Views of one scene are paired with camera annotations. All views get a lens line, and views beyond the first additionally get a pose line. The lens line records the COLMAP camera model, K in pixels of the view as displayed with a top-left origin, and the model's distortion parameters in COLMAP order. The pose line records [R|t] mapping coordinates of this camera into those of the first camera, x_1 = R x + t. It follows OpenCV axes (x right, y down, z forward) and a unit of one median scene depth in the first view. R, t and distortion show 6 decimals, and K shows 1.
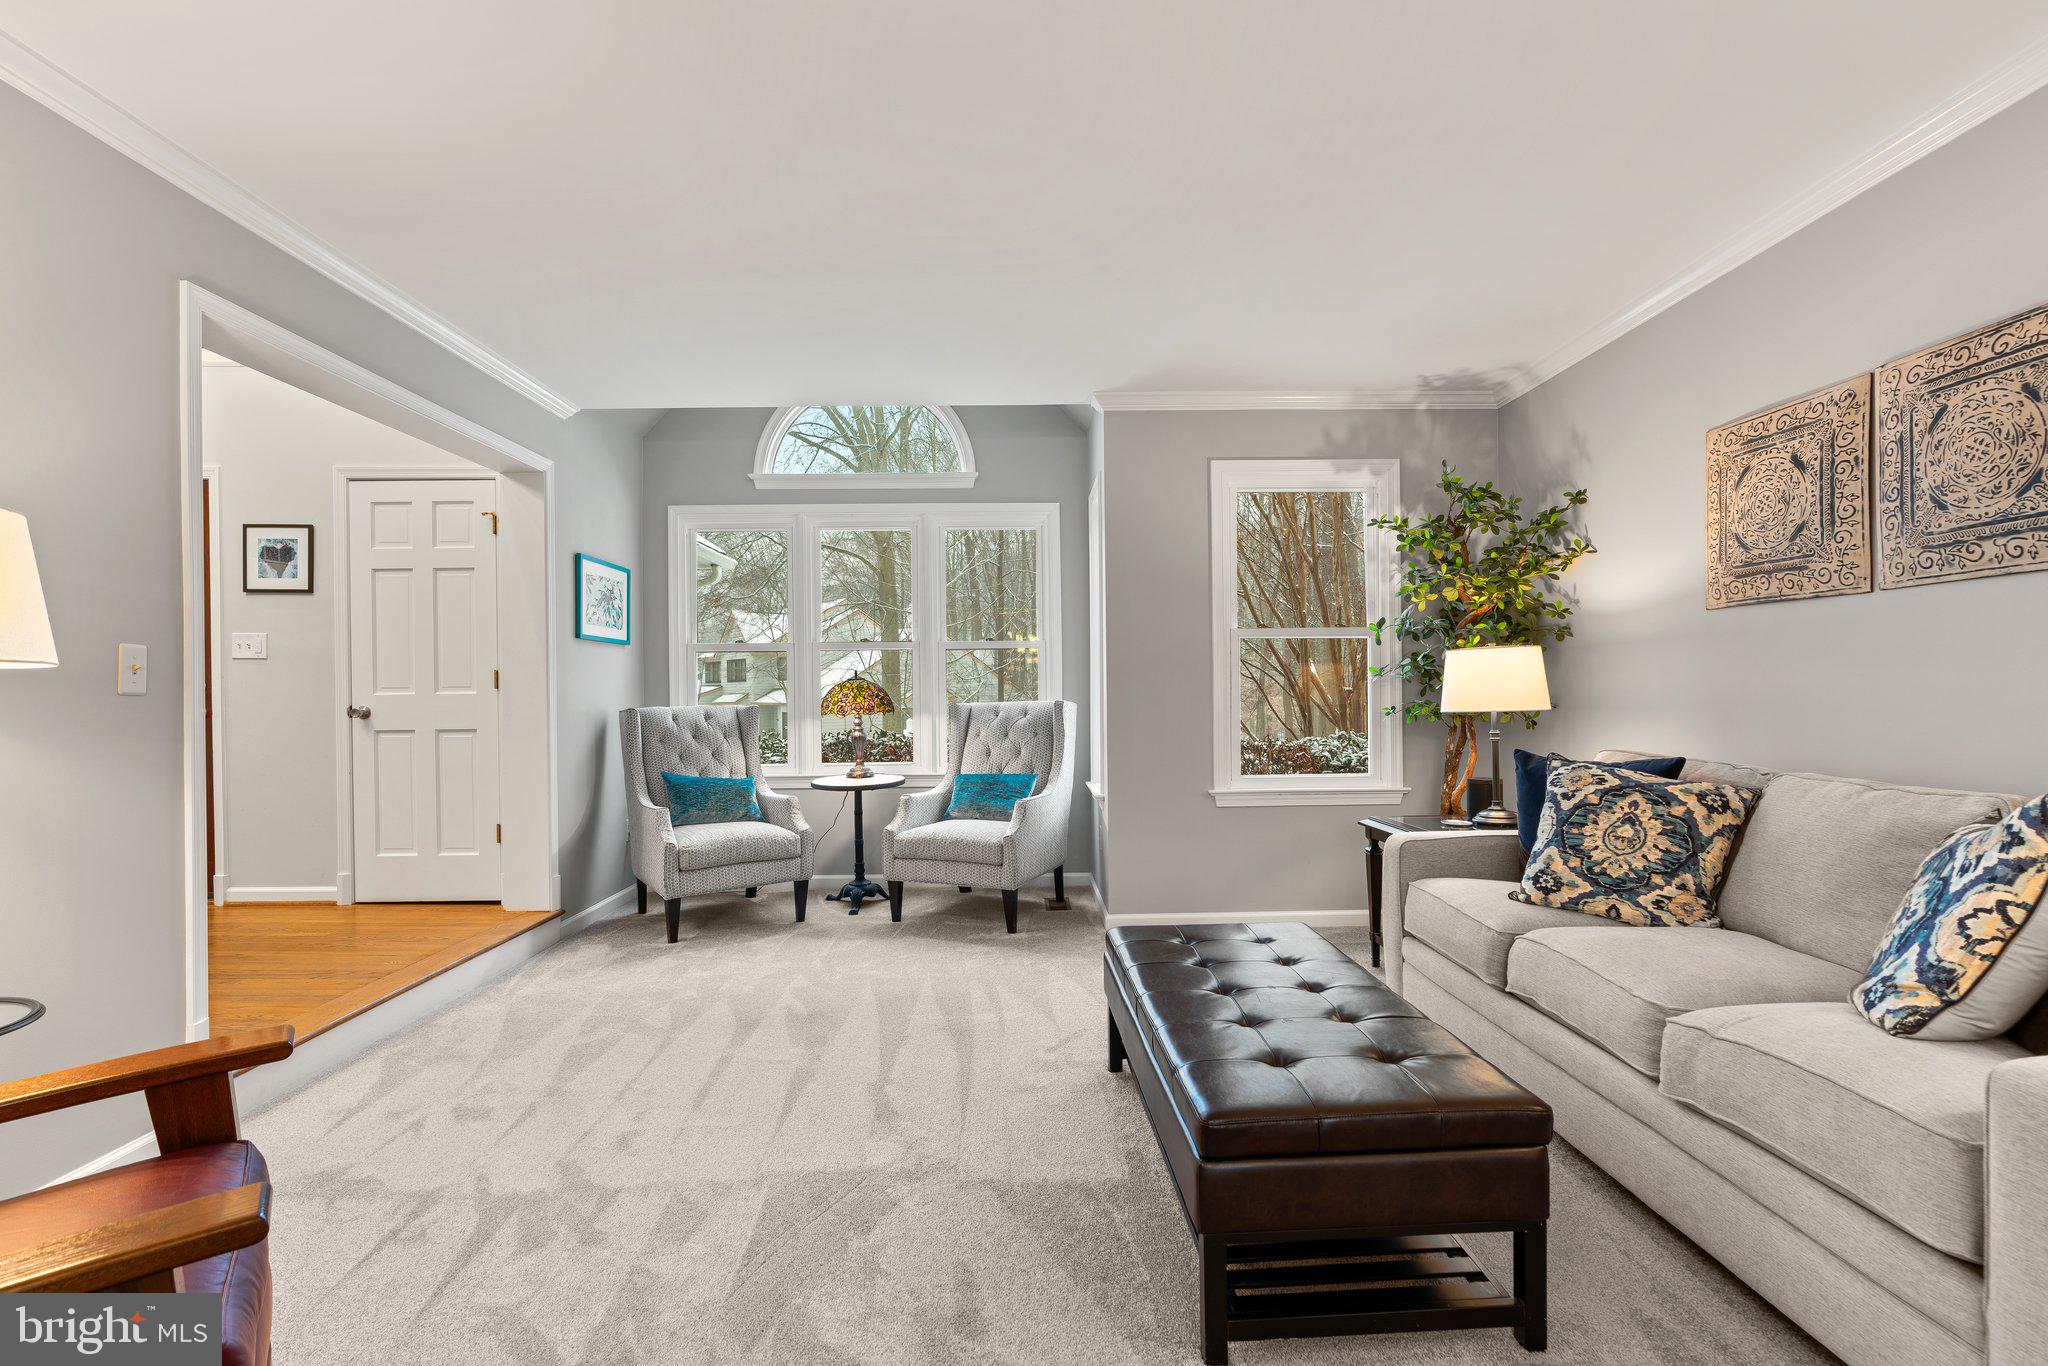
lens RADIAL K [[919.5, 0, 1027.2], [0, 919.5, 679.5], [0, 0, 1]] dist [-0.018709, 0.008743]
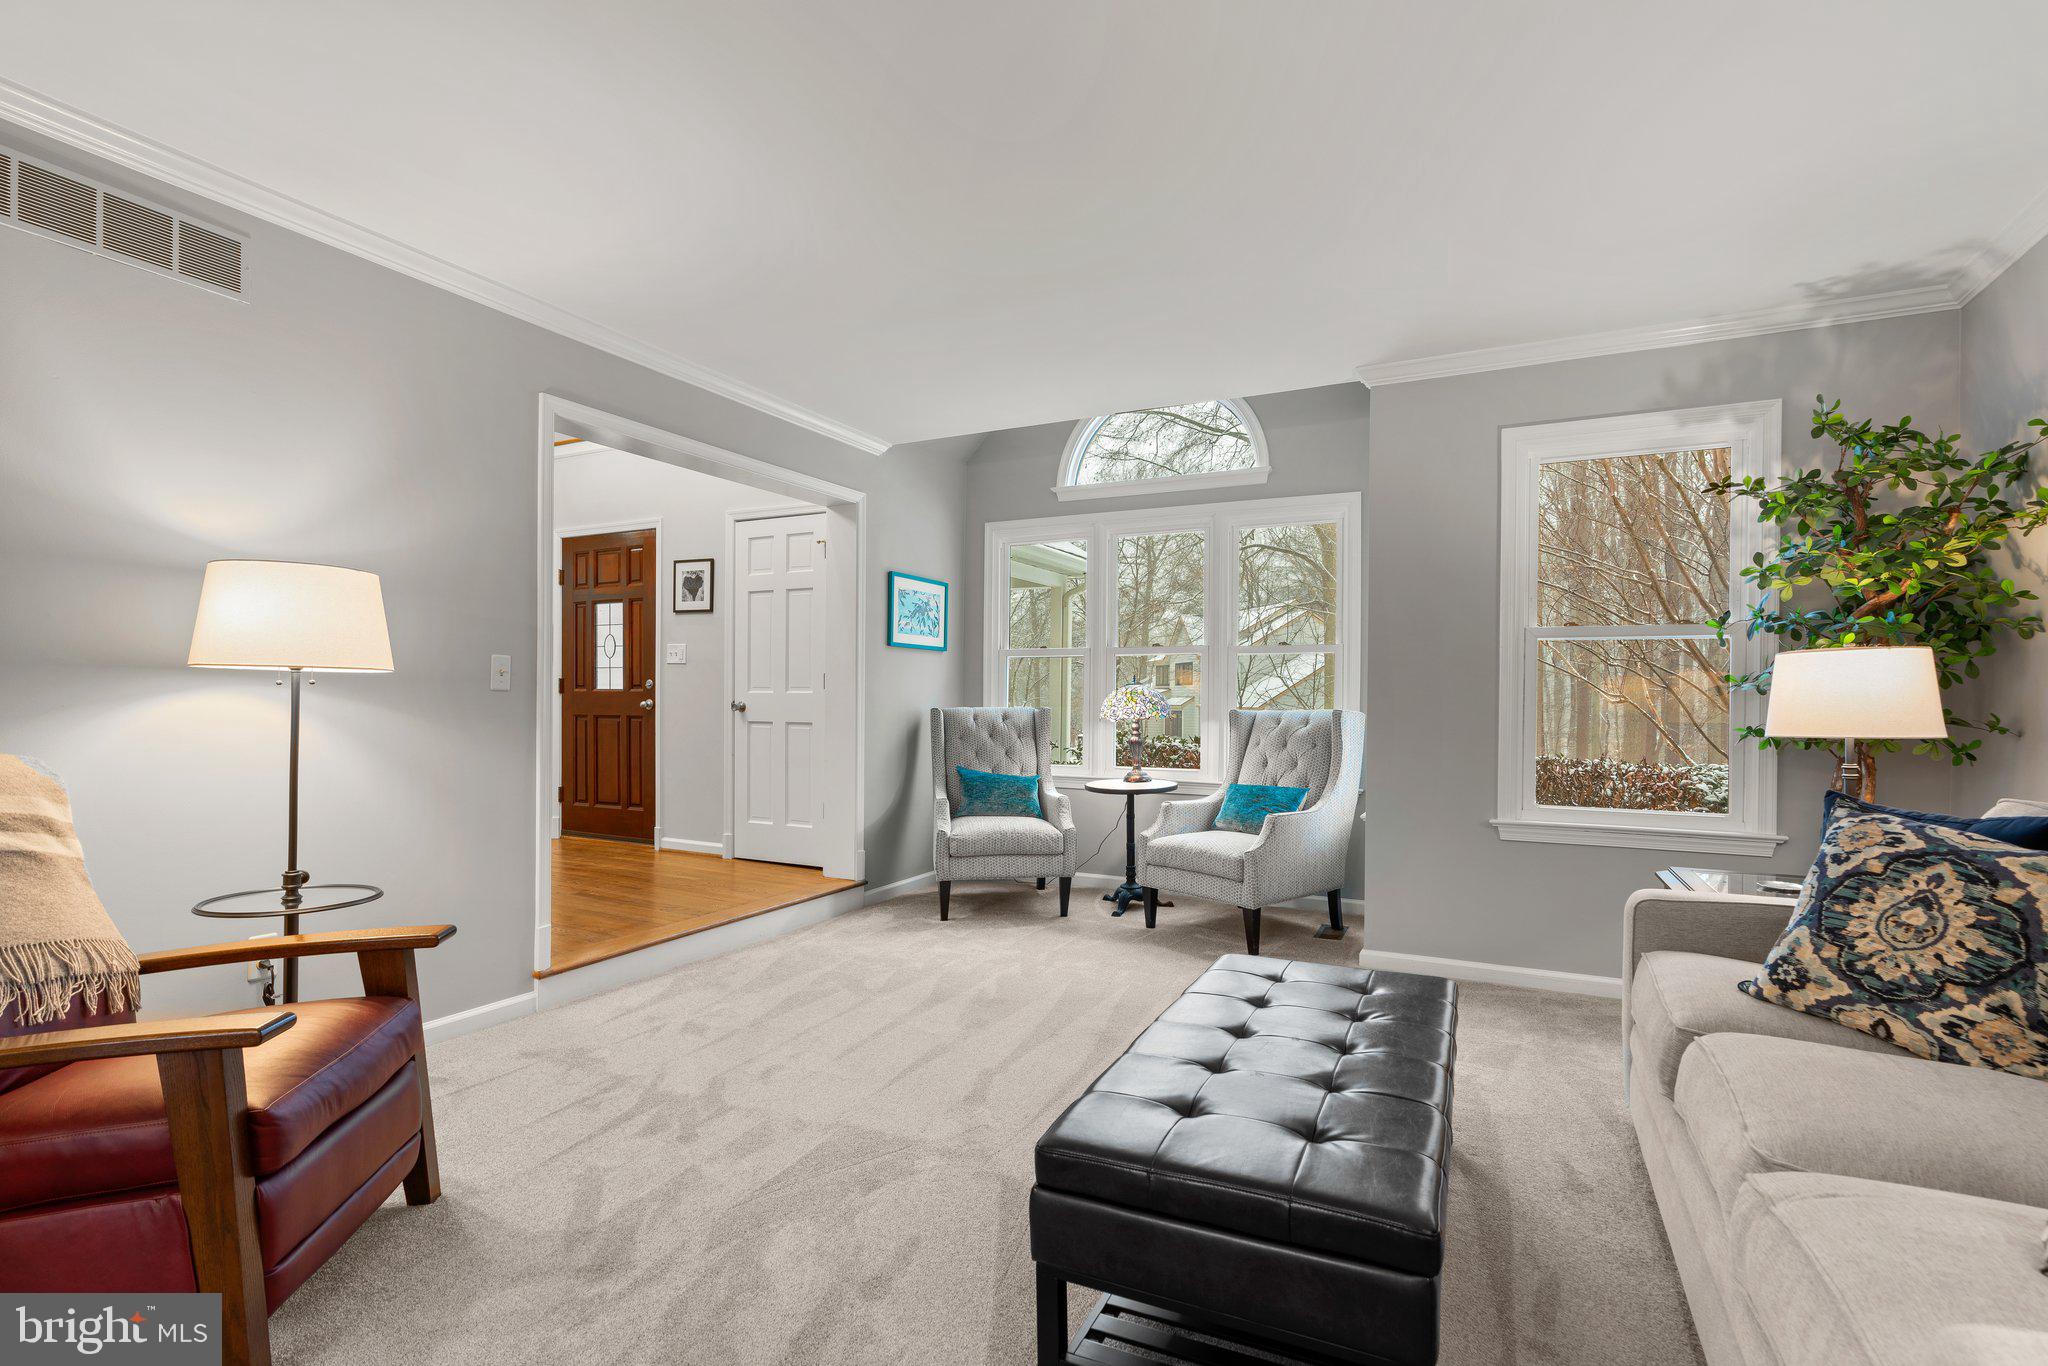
lens RADIAL K [[942.0, 0, 1043.4], [0, 942.0, 687.7], [0, 0, 1]] dist [-0.020355, 0.008783]
pose [[0.889237, 0.011810, -0.457294, 0.224988], [-0.009469, 0.999928, 0.007411, -0.003228], [0.457348, -0.002260, 0.889285, 0.042924]]
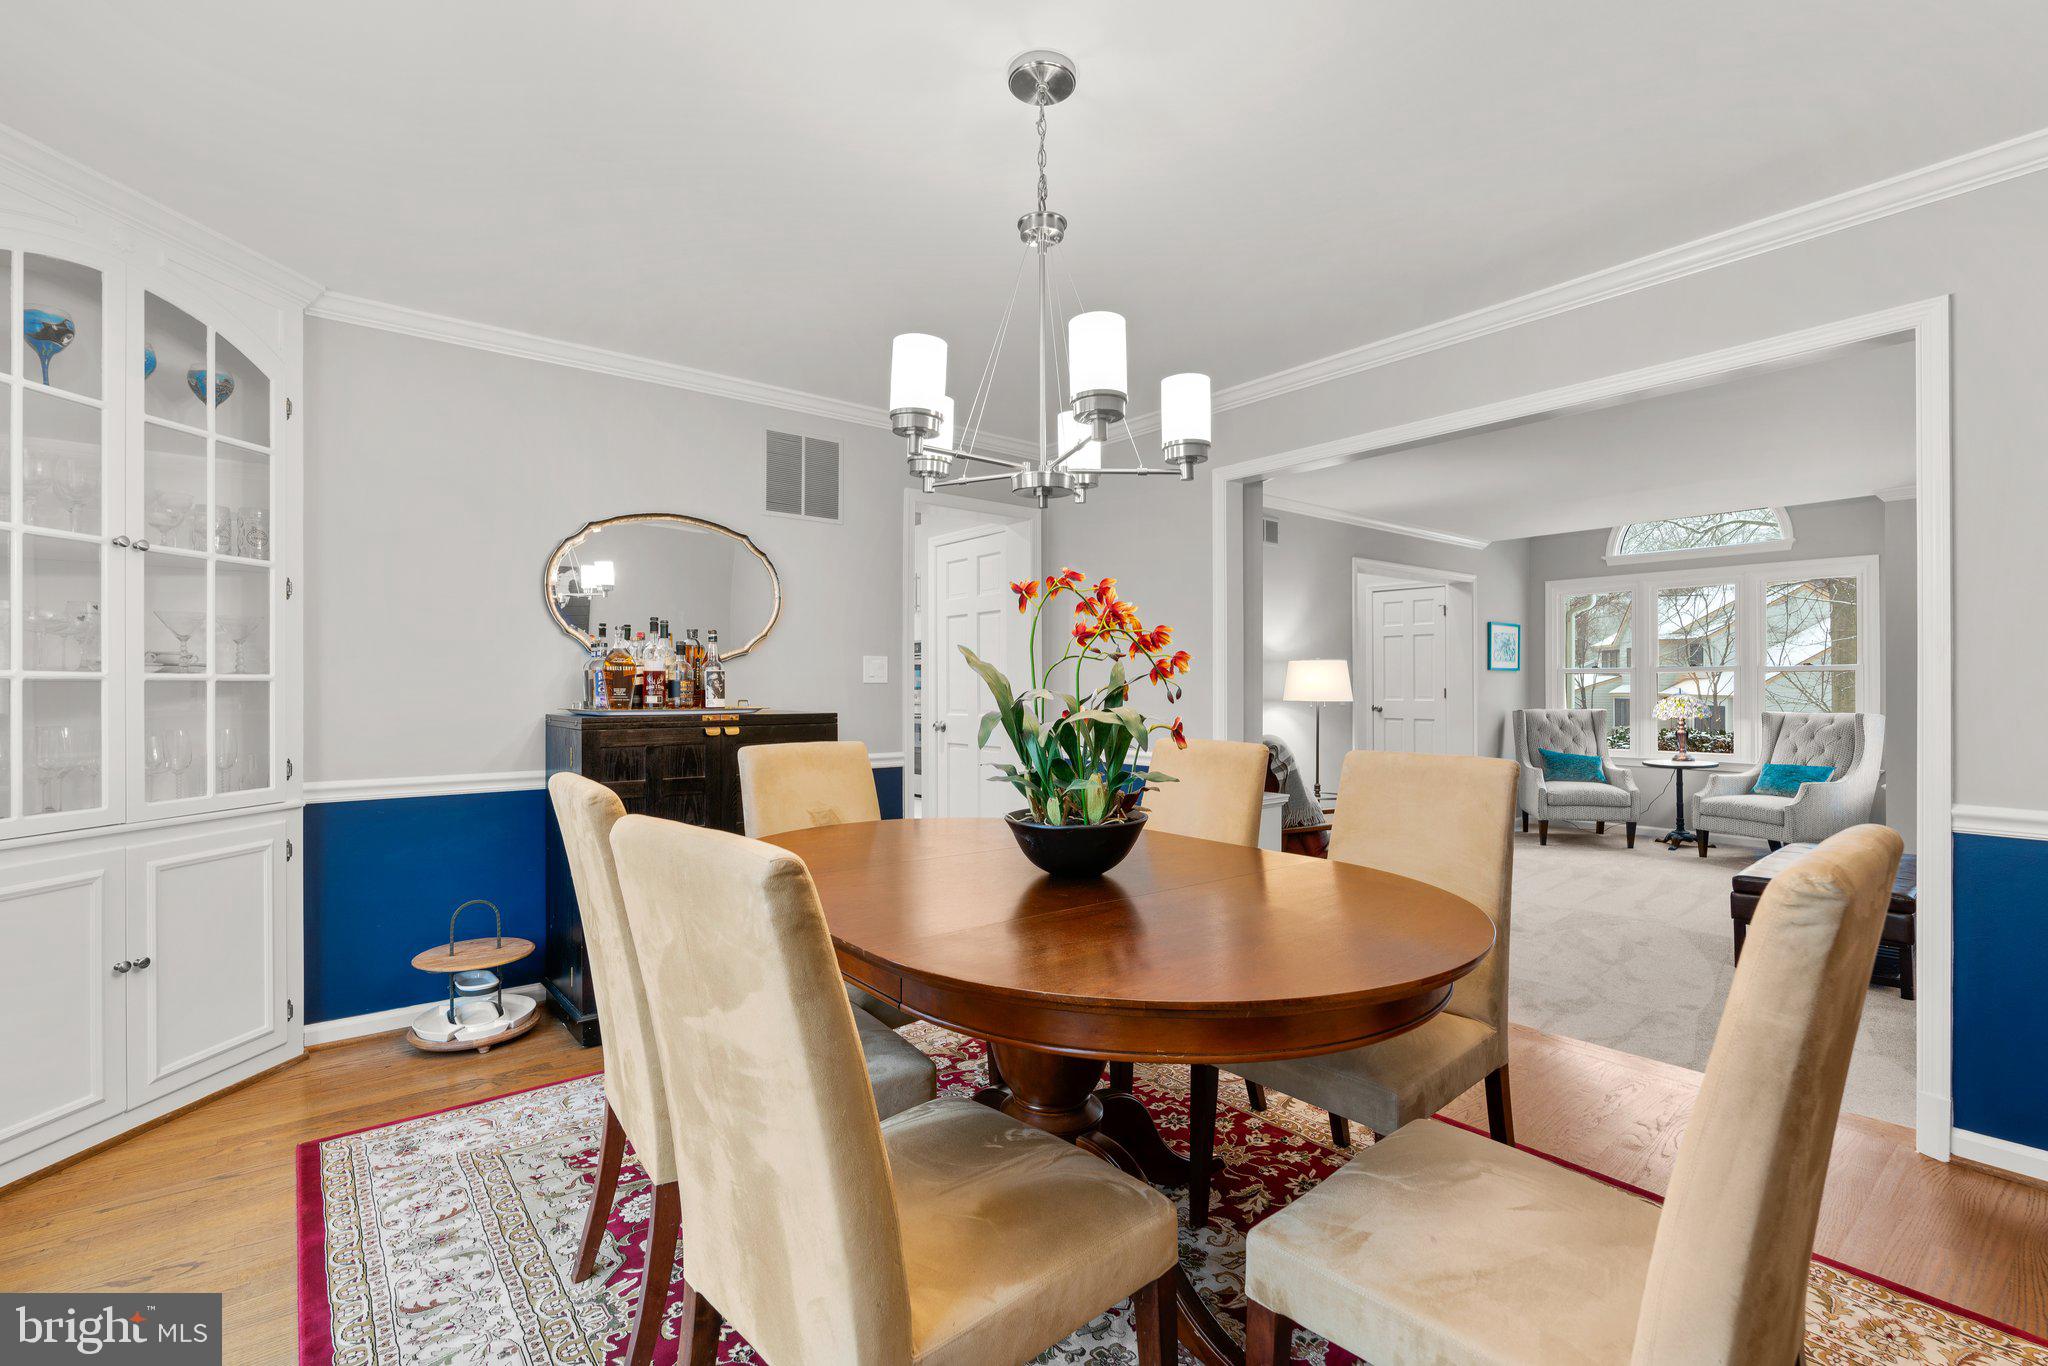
lens RADIAL K [[917.5, 0, 1018.2], [0, 917.5, 686.0], [0, 0, 1]] dist [-0.022688, 0.009504]
pose [[0.611852, 0.009712, -0.790913, 0.357732], [0.008286, 0.999791, 0.018687, -0.055552], [0.790929, -0.017987, 0.611644, -0.819886]]
